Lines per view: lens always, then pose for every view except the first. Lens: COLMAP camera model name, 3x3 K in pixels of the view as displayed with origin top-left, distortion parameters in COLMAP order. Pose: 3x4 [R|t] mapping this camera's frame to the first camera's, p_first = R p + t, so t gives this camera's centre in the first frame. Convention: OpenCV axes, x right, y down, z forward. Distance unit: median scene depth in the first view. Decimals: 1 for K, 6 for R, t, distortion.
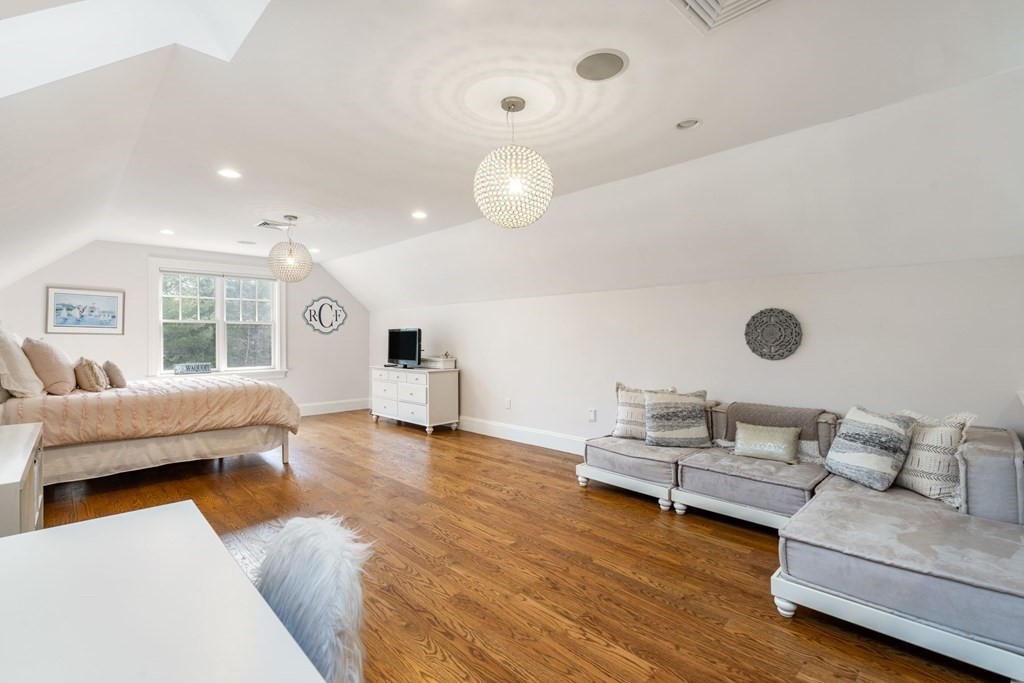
lens RADIAL K [[456.6, 0, 512.0], [0, 456.6, 341.5], [0, 0, 1]] dist [-0.000868, -0.000018]
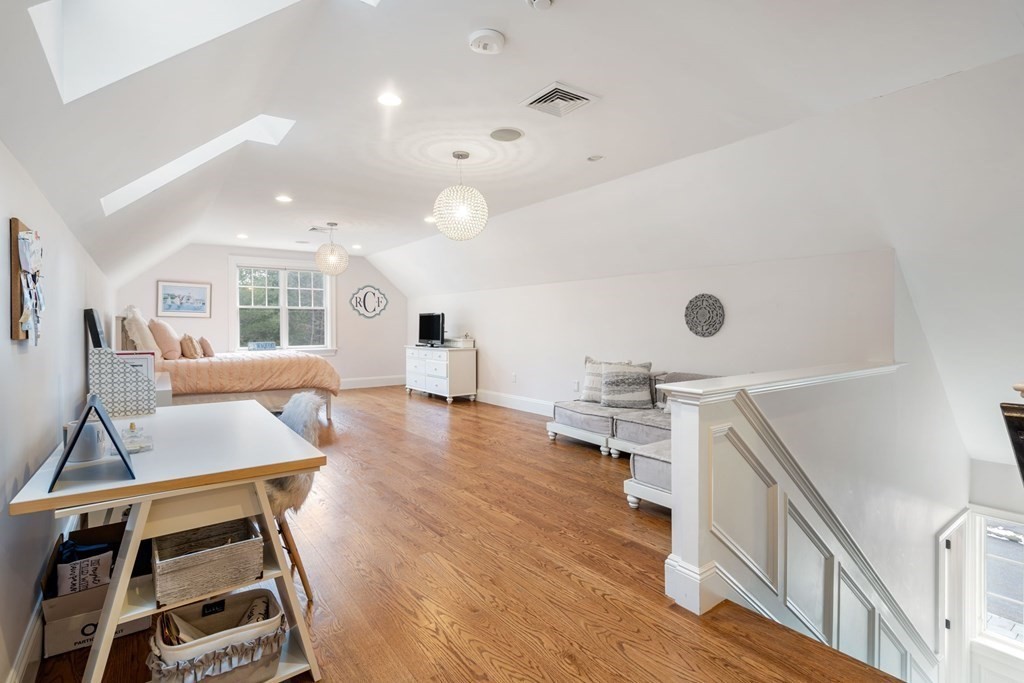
lens RADIAL K [[473.3, 0, 509.2], [0, 473.3, 333.0], [0, 0, 1]] dist [-0.001519, 0.000142]
pose [[0.990969, 0.003922, -0.134035, 0.207436], [-0.002524, 0.999941, 0.010597, 0.016183], [0.134069, -0.010163, 0.990920, -0.273362]]
